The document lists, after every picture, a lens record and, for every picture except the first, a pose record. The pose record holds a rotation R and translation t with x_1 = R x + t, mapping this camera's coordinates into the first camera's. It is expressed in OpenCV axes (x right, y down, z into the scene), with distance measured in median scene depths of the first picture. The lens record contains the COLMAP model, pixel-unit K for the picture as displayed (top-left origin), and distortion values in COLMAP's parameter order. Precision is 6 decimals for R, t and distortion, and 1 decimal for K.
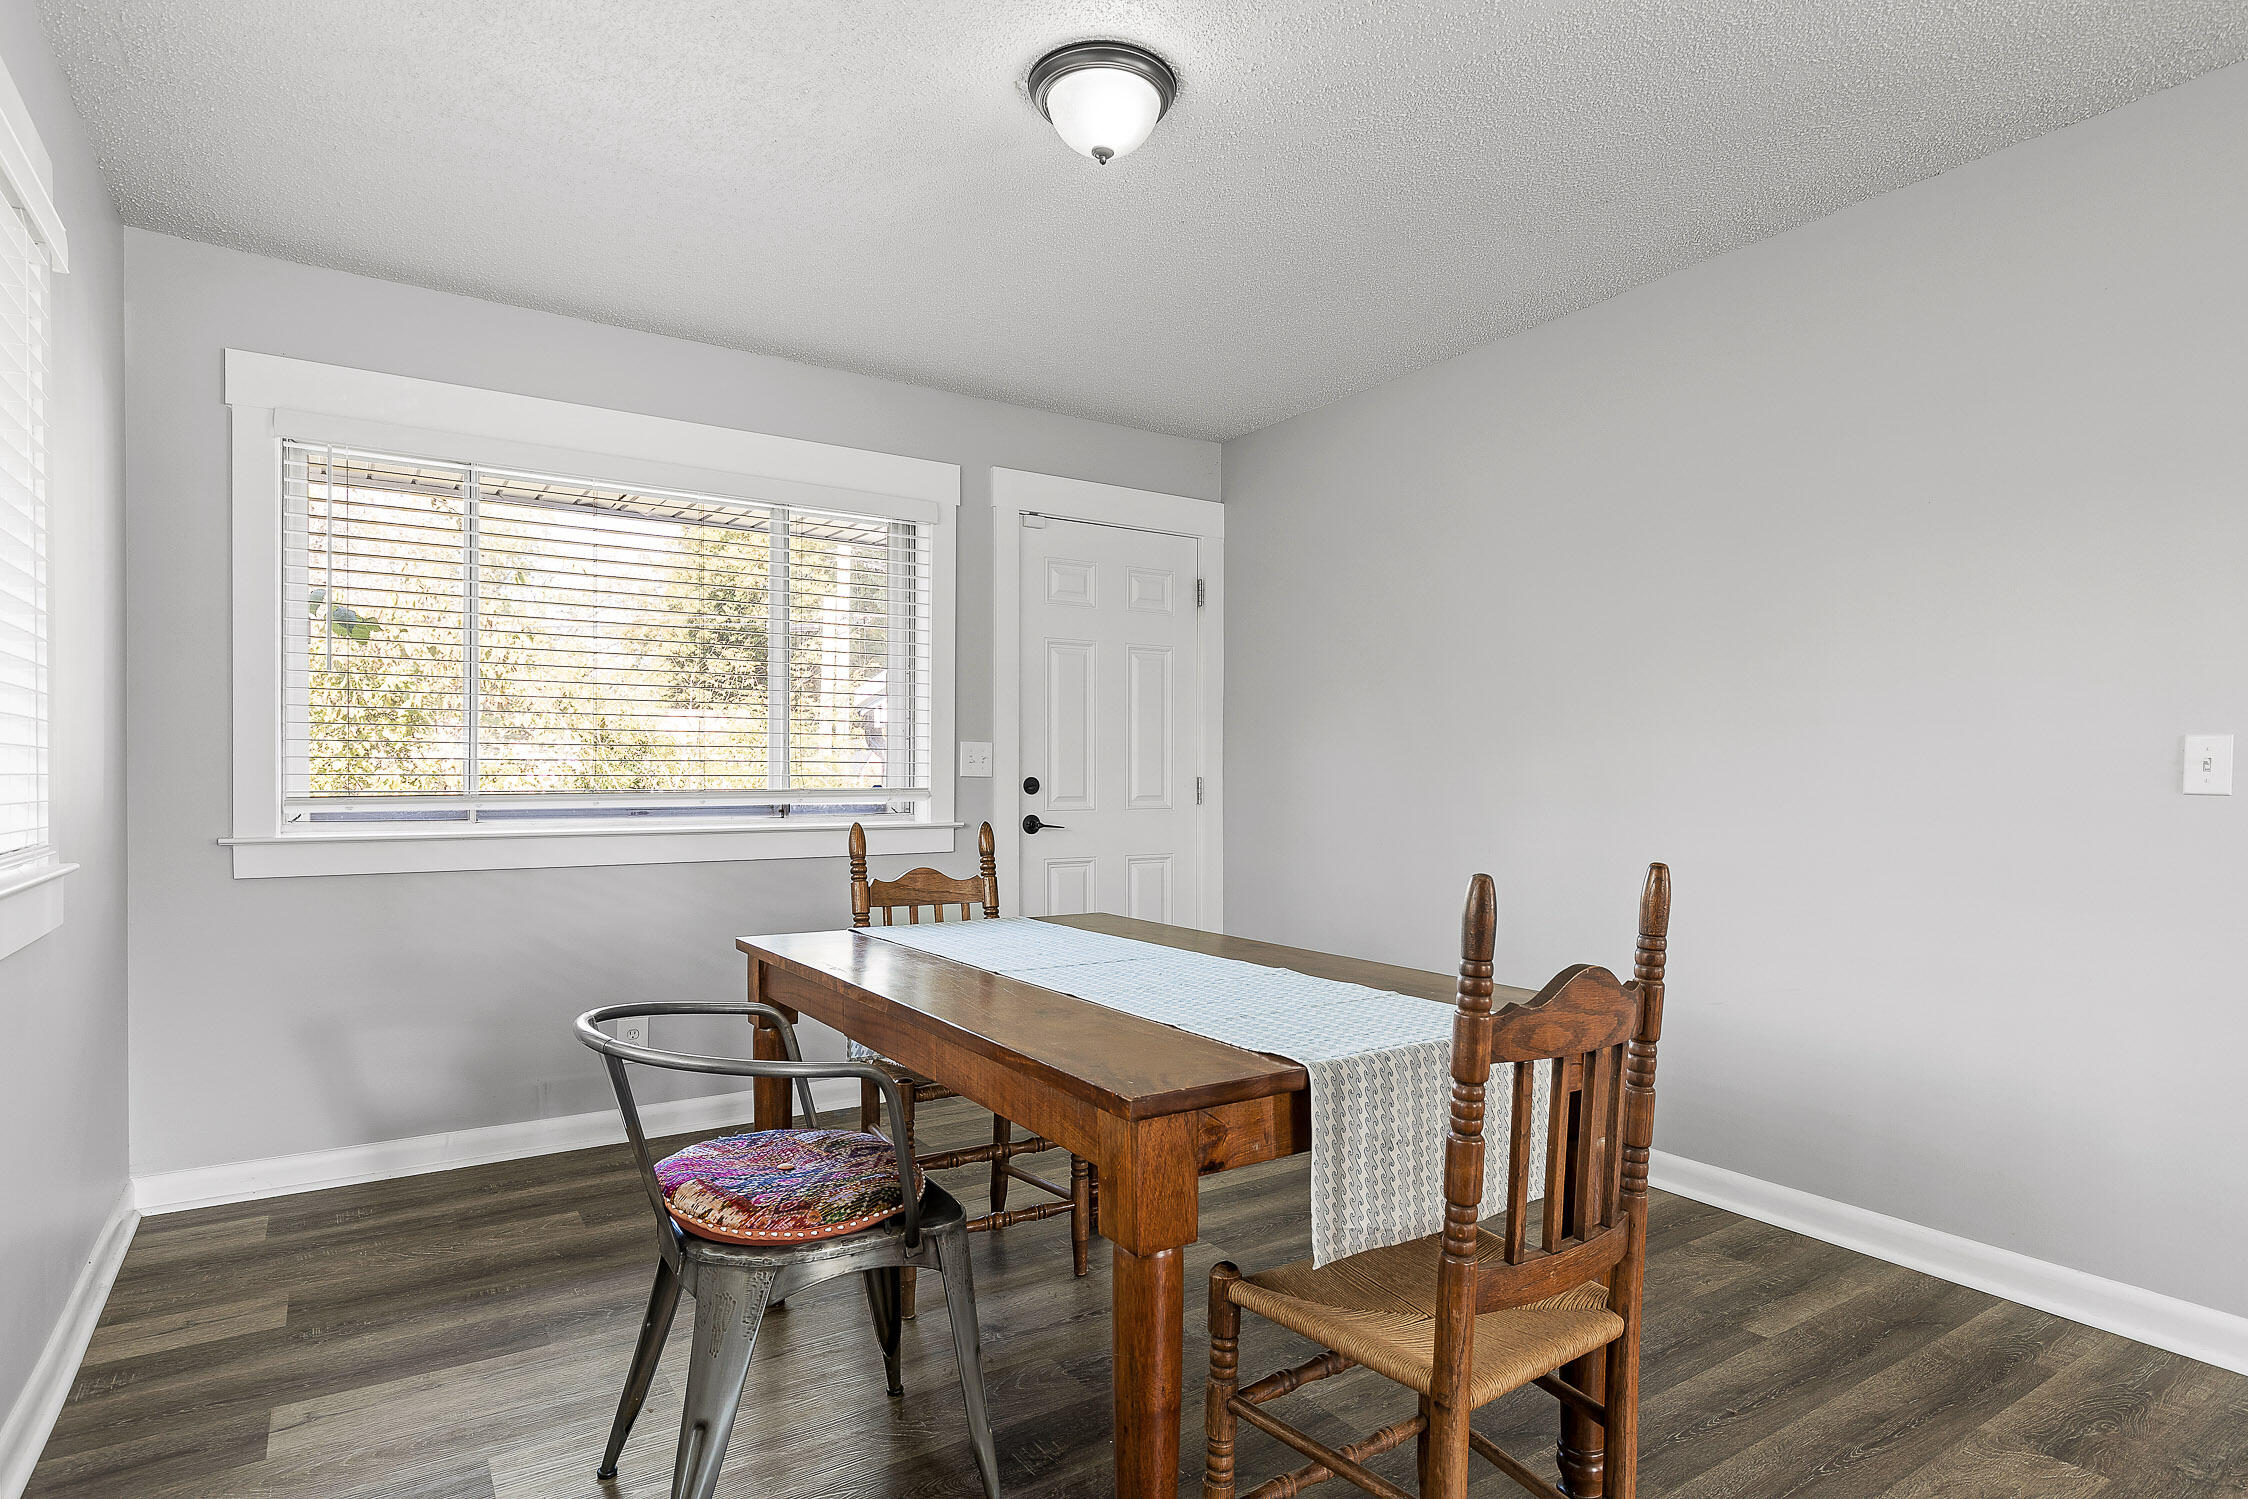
lens RADIAL K [[1213.6, 0, 1137.8], [0, 1213.6, 794.6], [0, 0, 1]] dist [0.010350, 0.000562]
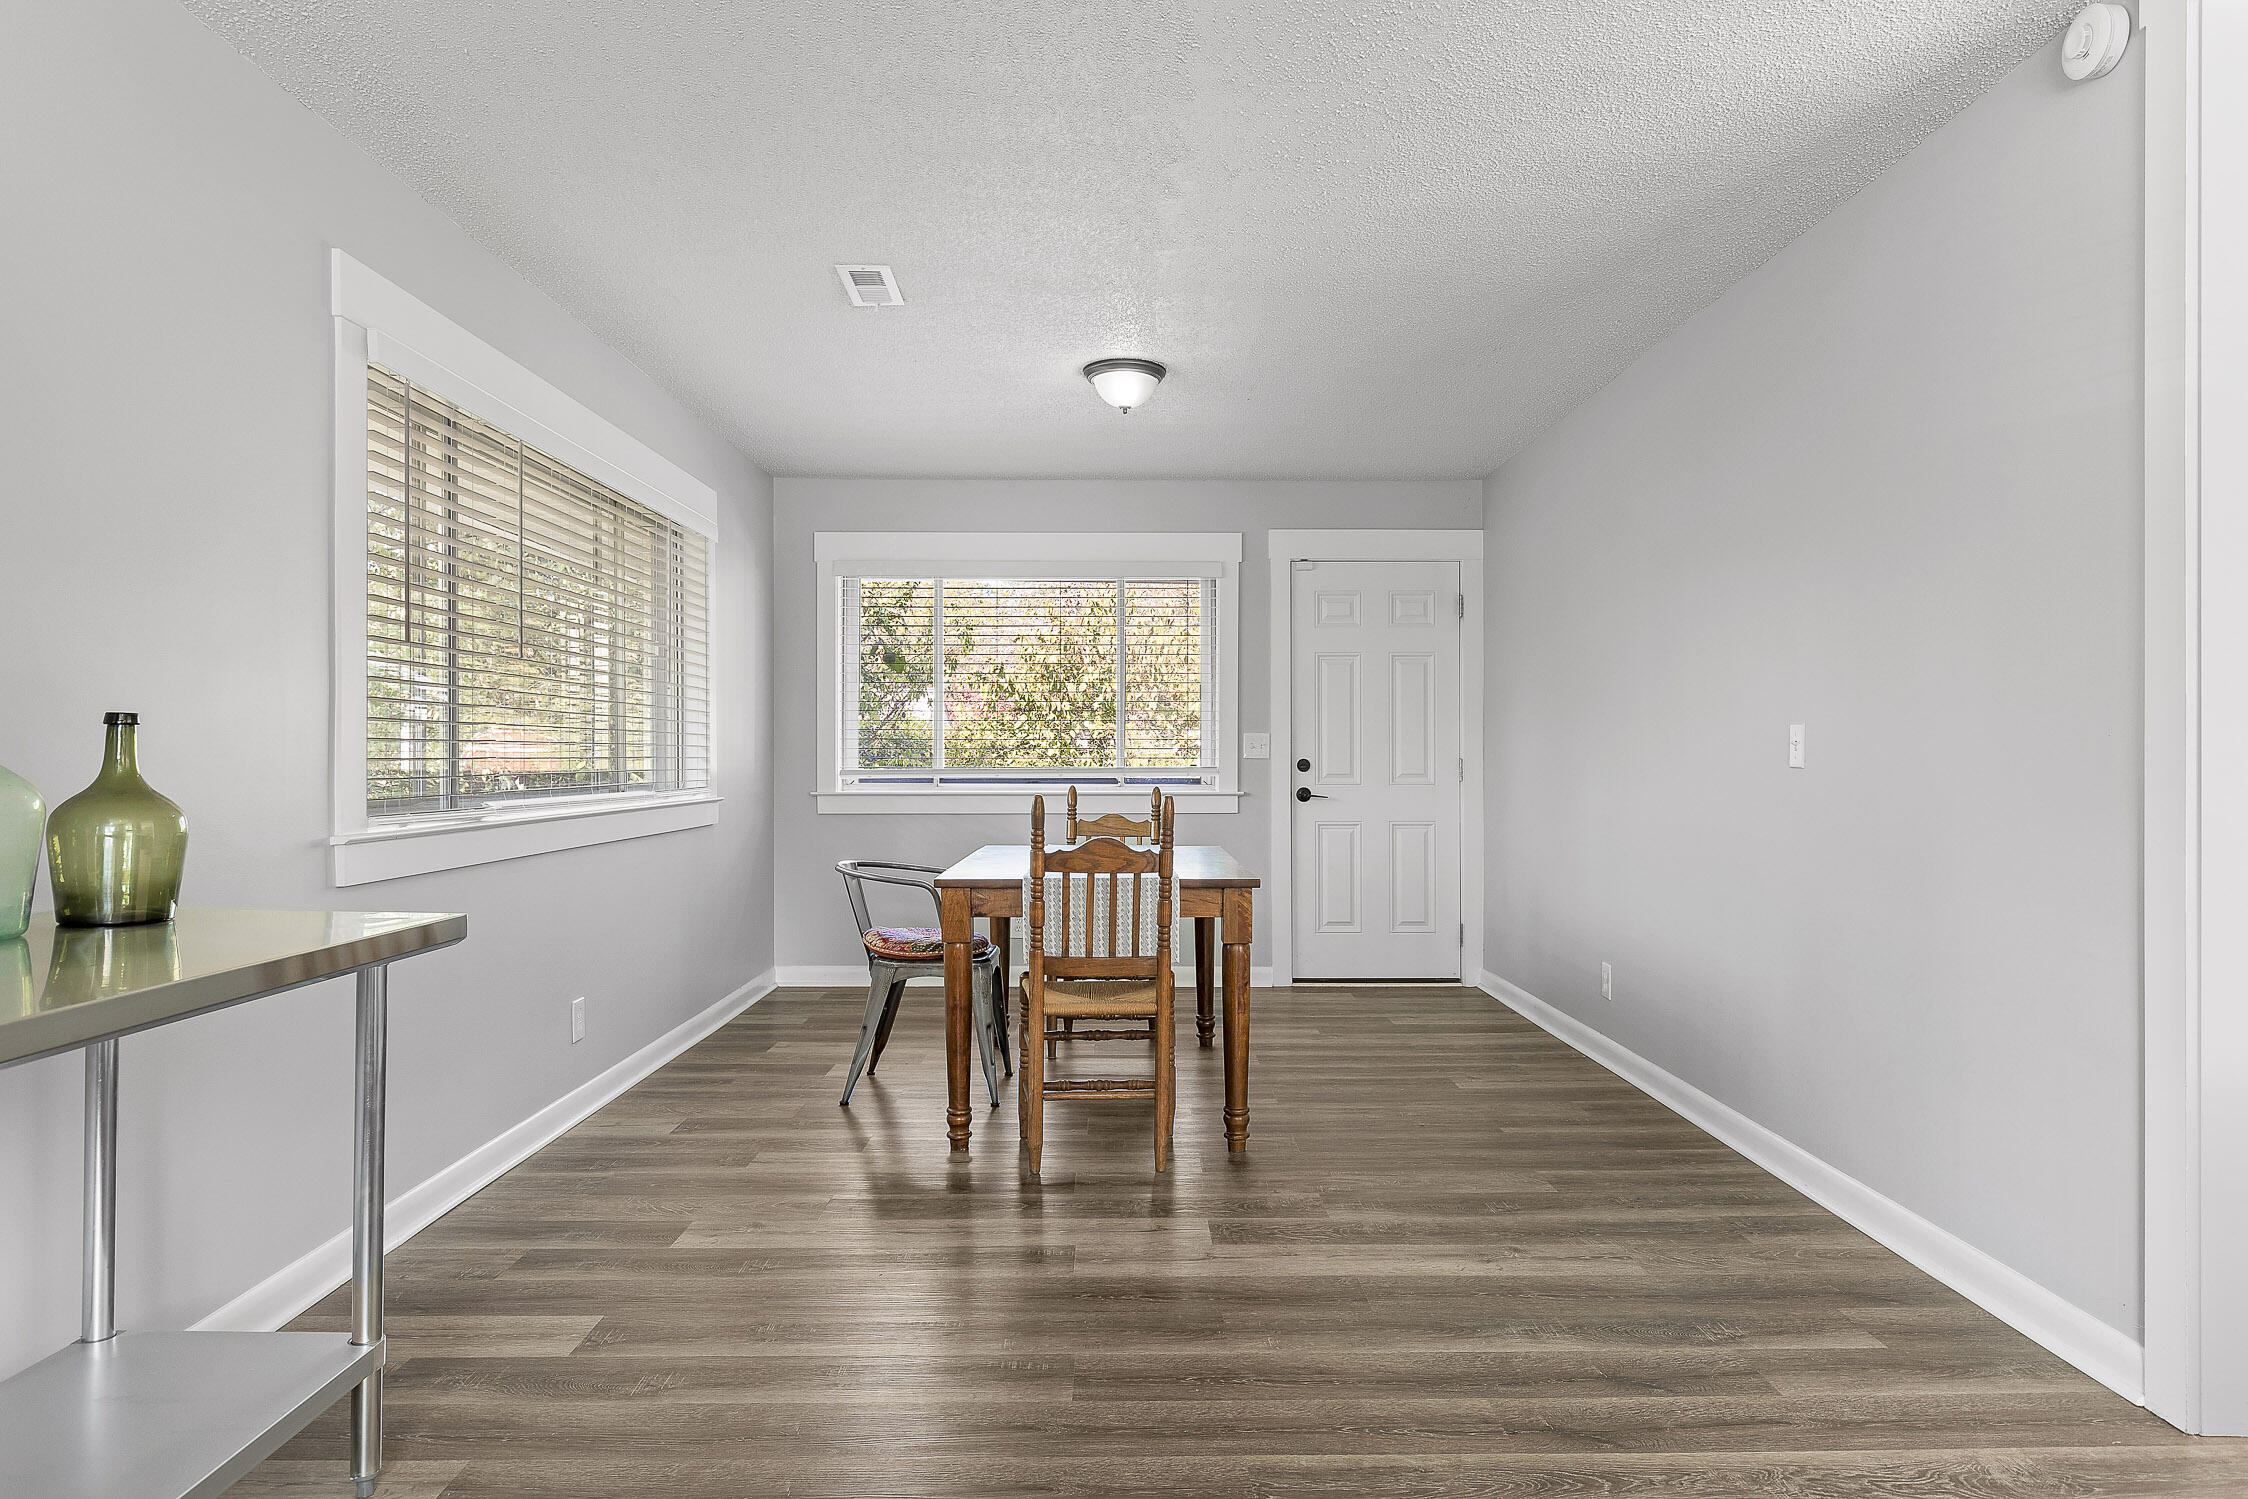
lens RADIAL K [[1419.5, 0, 1125.7], [0, 1419.5, 751.3], [0, 0, 1]] dist [-0.001007, -0.000184]
pose [[0.833421, -0.005305, -0.552613, 0.619541], [-0.007092, 0.999769, -0.020293, 0.010525], [0.552593, 0.020831, 0.833191, -0.402874]]
